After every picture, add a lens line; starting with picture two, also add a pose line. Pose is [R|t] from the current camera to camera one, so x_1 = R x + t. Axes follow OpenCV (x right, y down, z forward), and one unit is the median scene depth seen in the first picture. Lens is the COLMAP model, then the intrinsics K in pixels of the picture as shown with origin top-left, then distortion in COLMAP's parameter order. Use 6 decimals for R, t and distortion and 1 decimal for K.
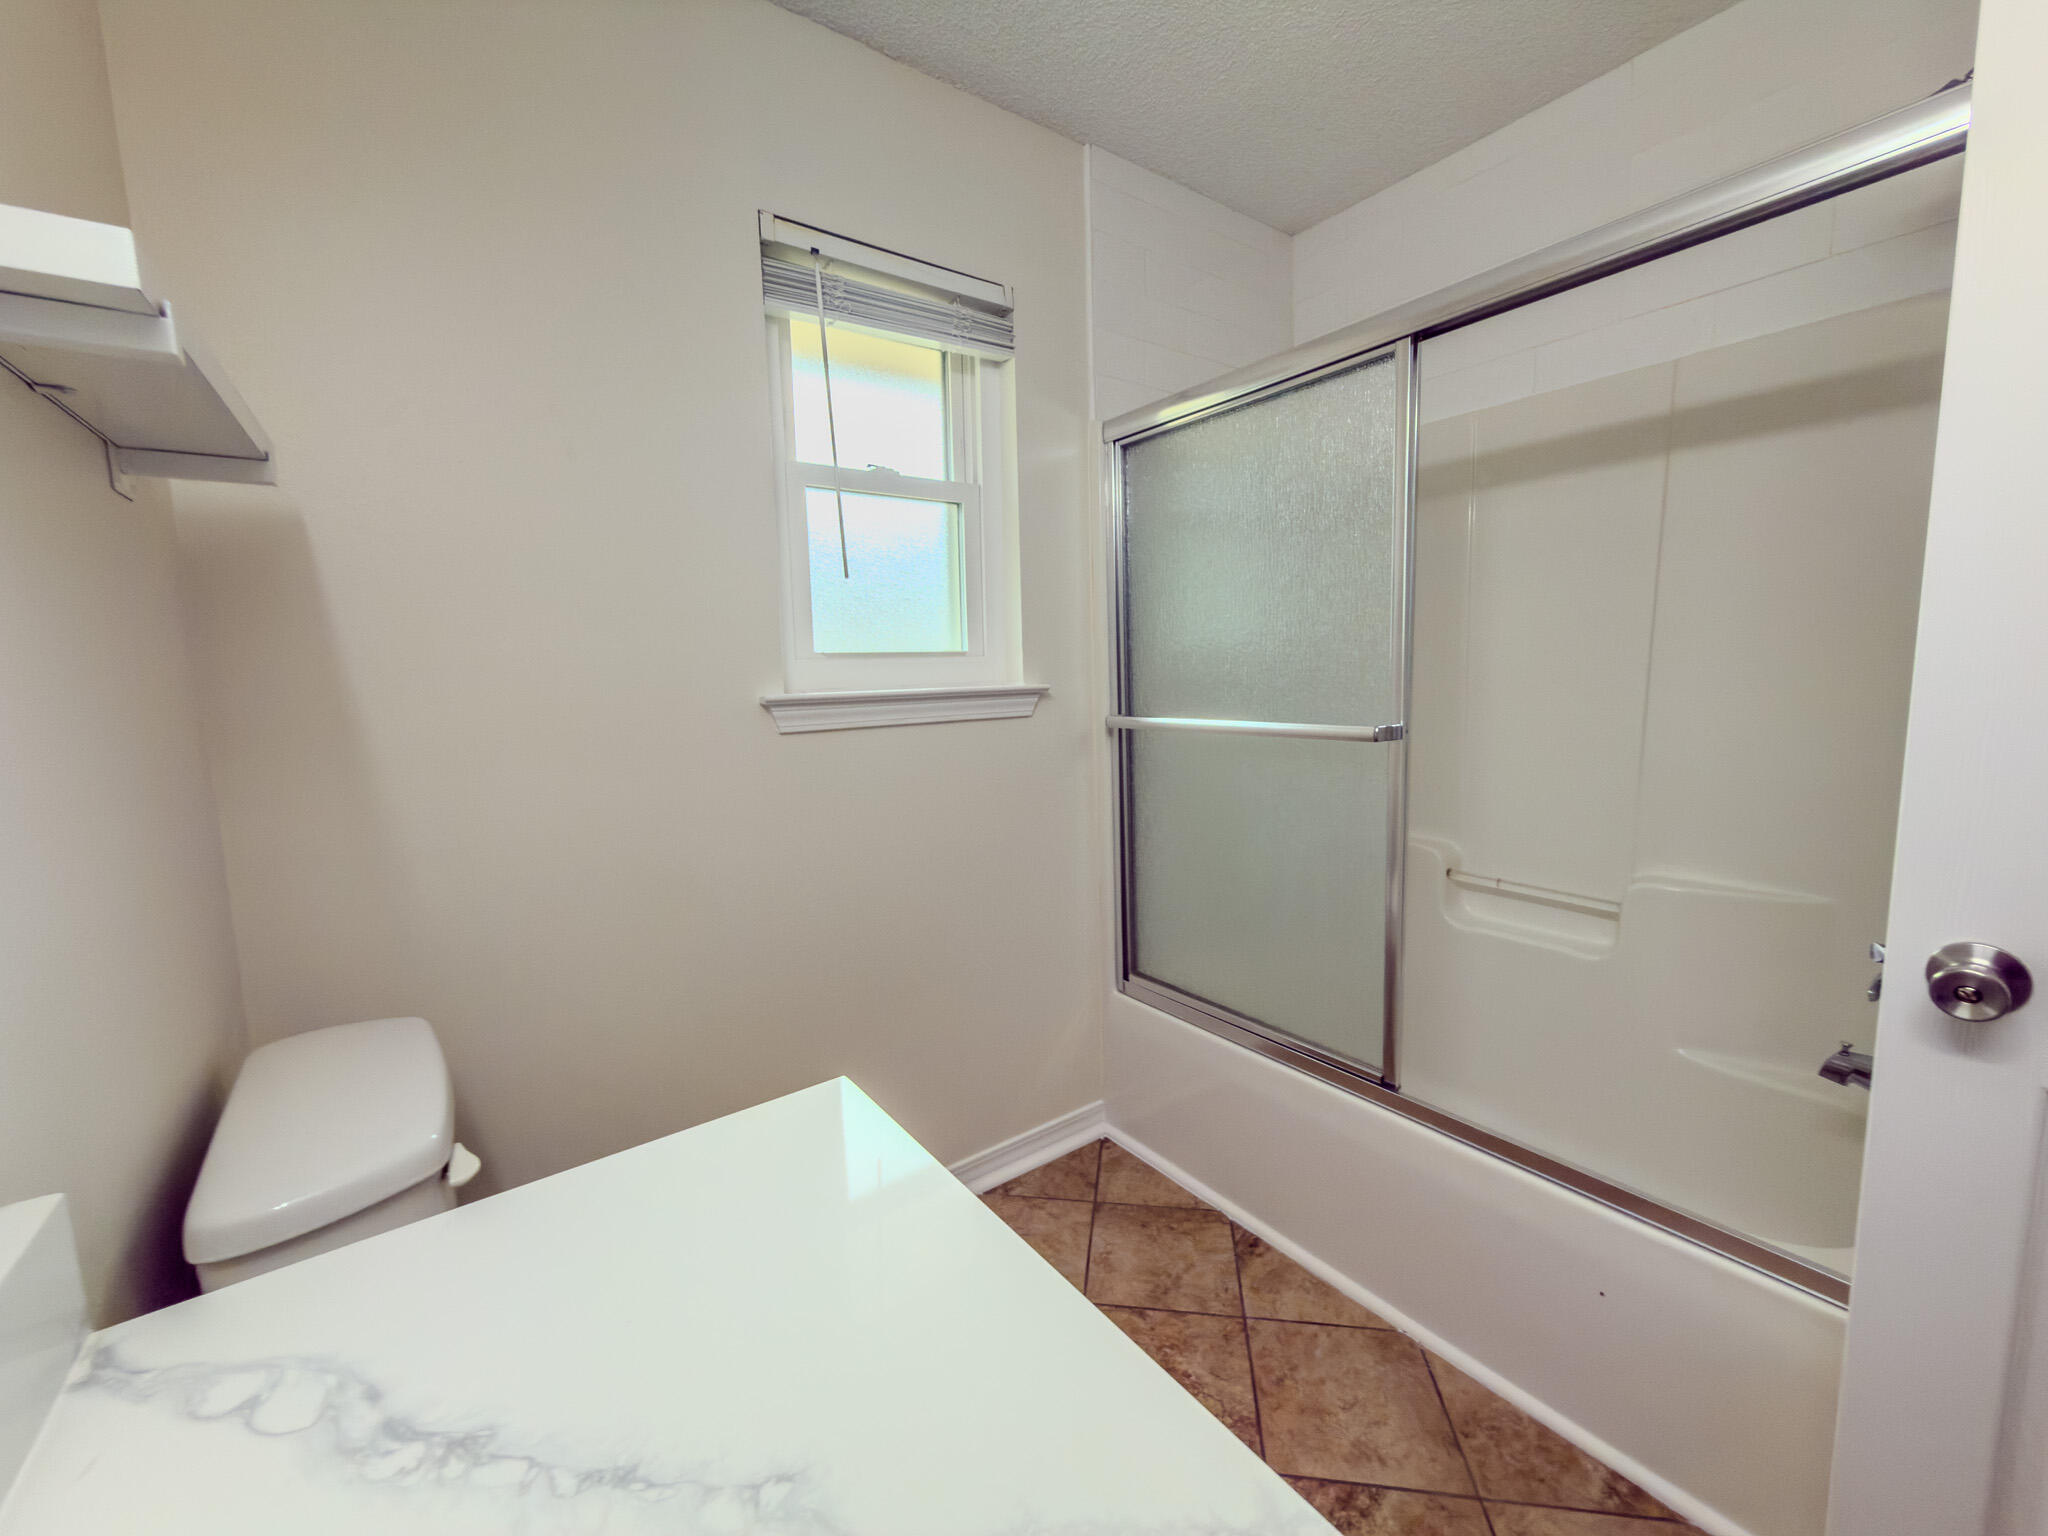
lens RADIAL K [[817.1, 0, 1024.6], [0, 817.1, 766.5], [0, 0, 1]] dist [-0.000023, 0.000060]
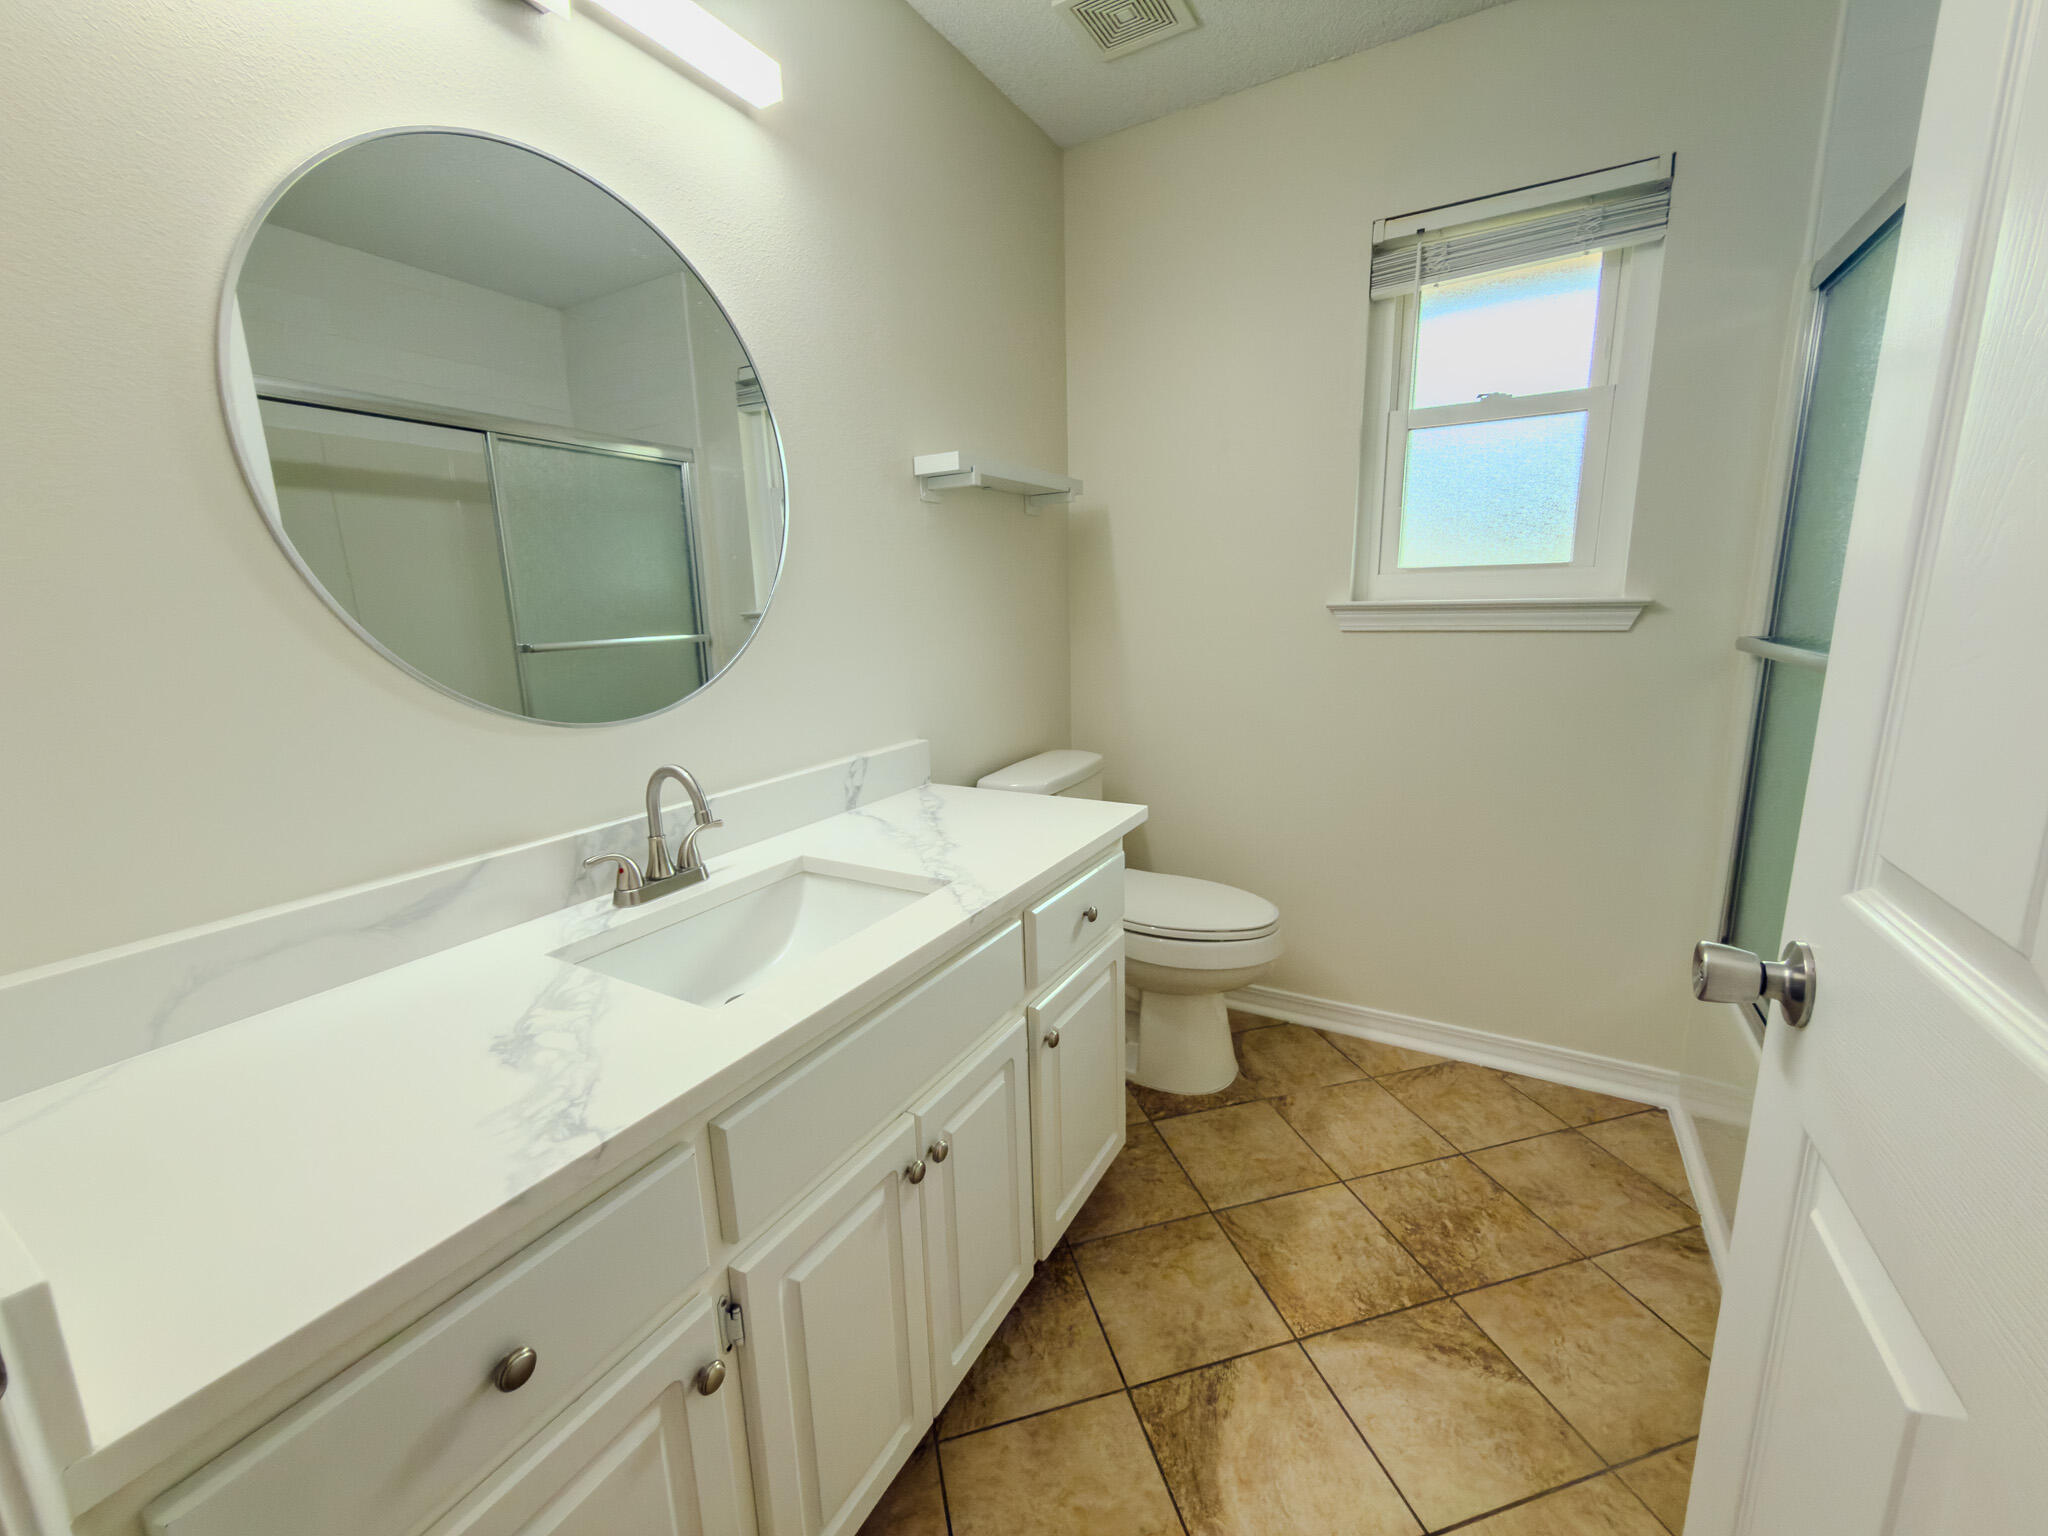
lens RADIAL K [[817.1, 0, 1024.6], [0, 817.1, 766.5], [0, 0, 1]] dist [-0.000023, 0.000060]
pose [[0.404200, 0.205209, -0.891354, 0.680611], [-0.096457, 0.978637, 0.181563, -0.014614], [0.909570, 0.012590, 0.415359, -0.026942]]
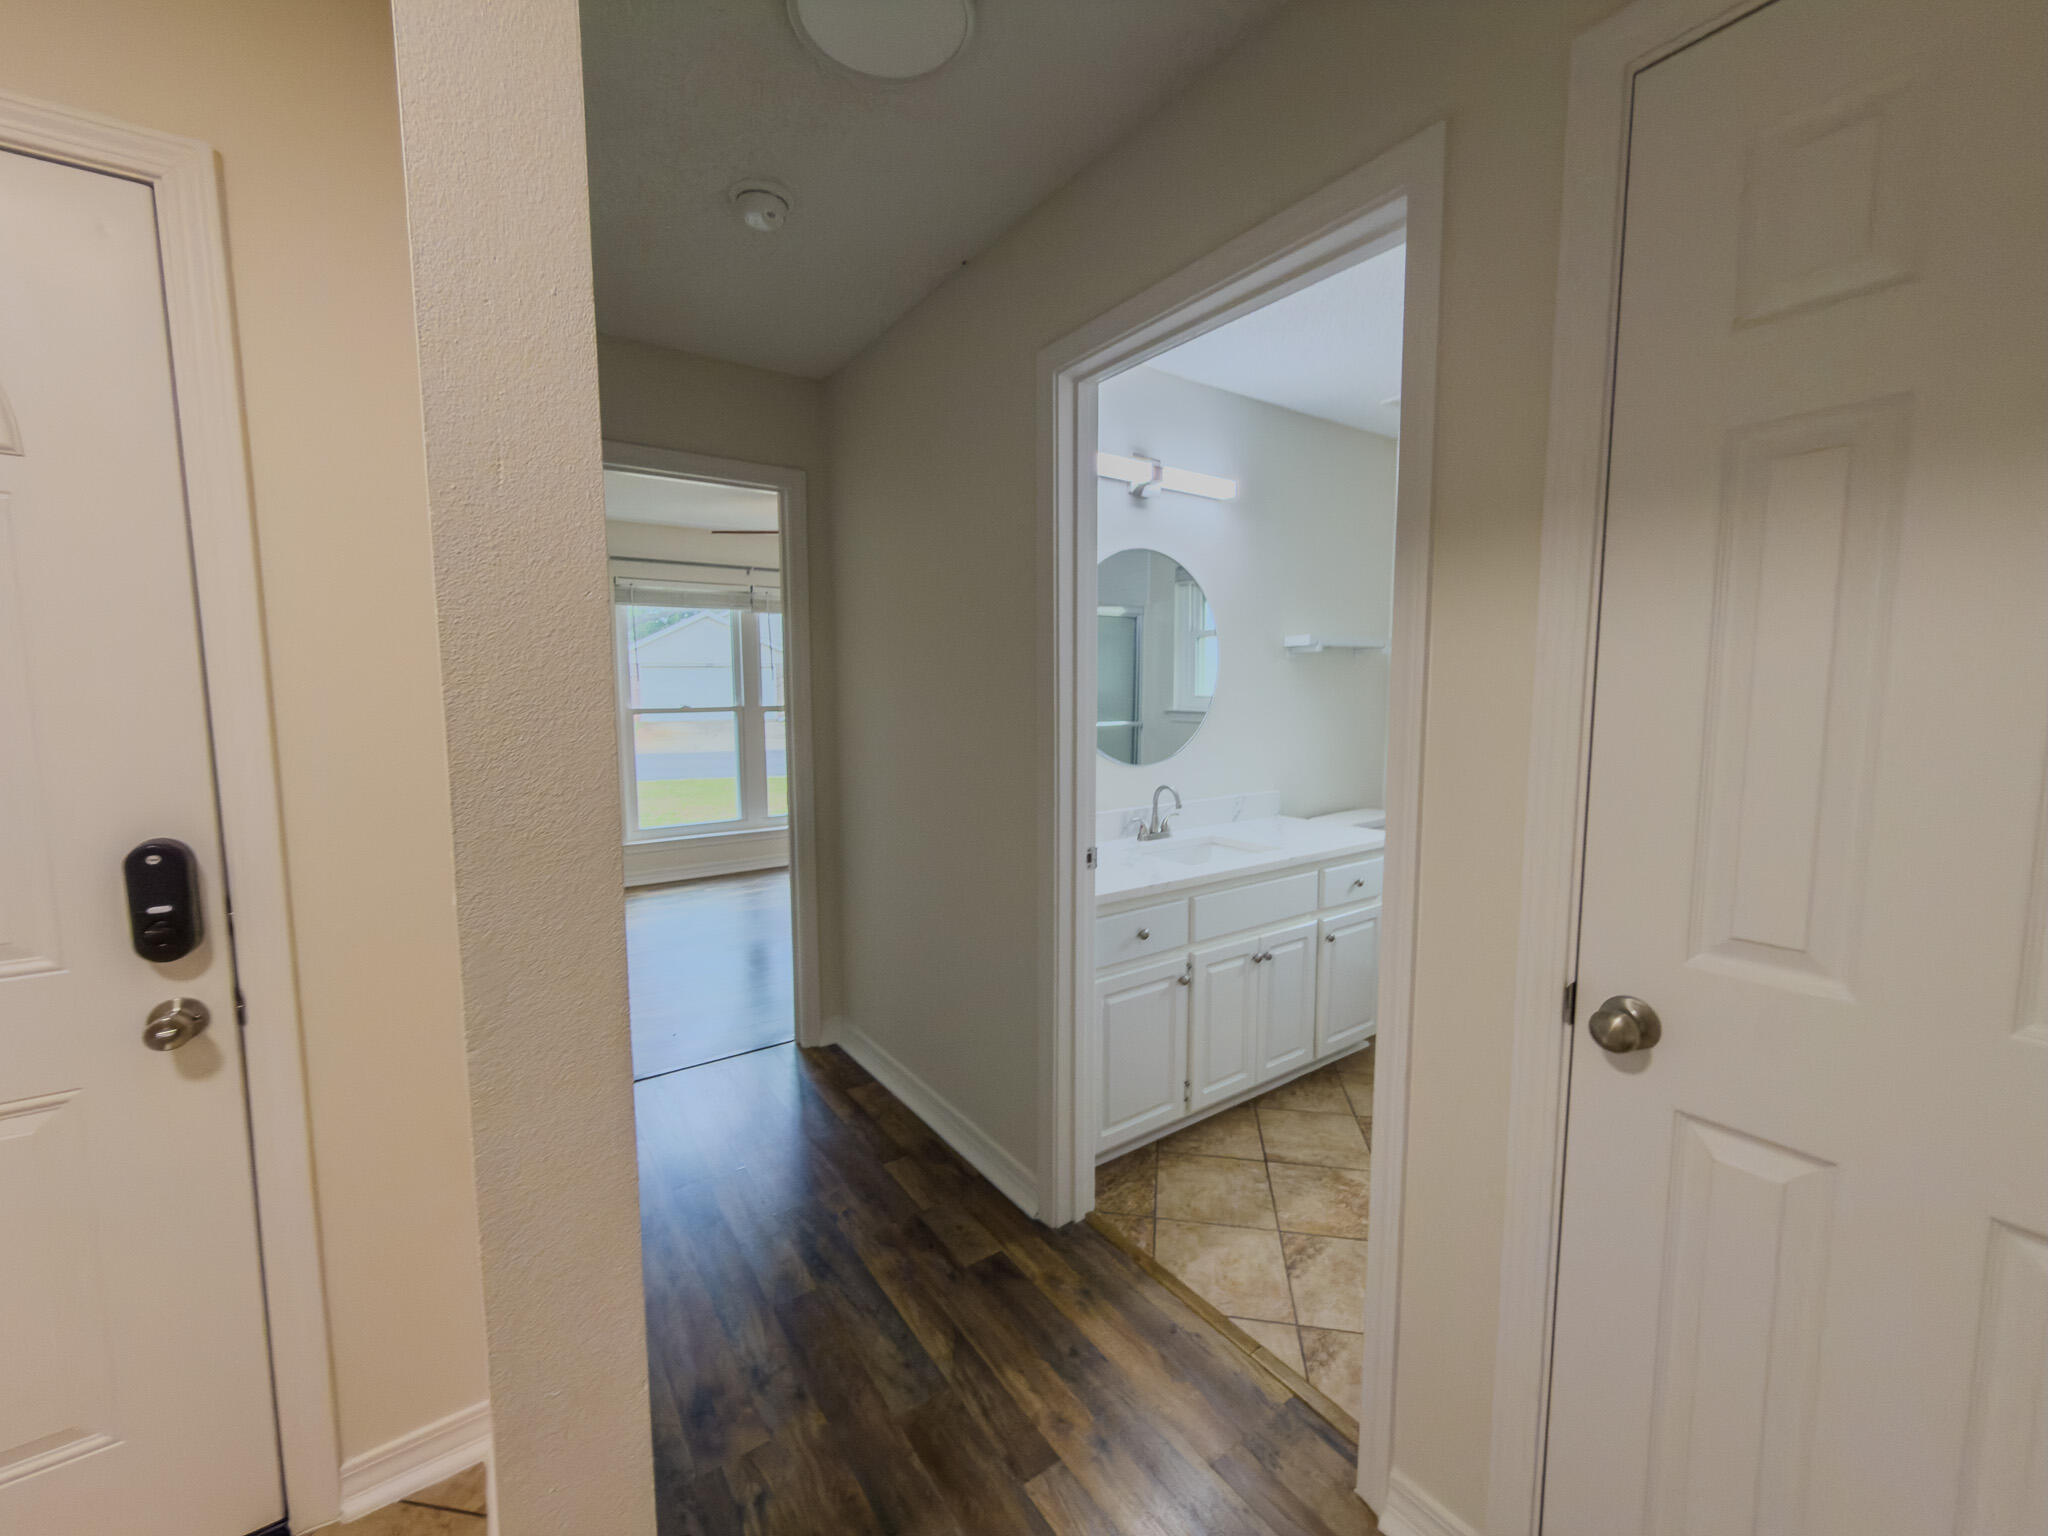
lens RADIAL K [[817.1, 0, 1024.6], [0, 817.1, 766.5], [0, 0, 1]] dist [-0.000023, 0.000060]
pose [[-0.020671, 0.130480, -0.991235, 1.599316], [-0.117616, 0.984246, 0.132012, -0.082668], [0.992844, 0.119314, -0.004999, -0.297323]]
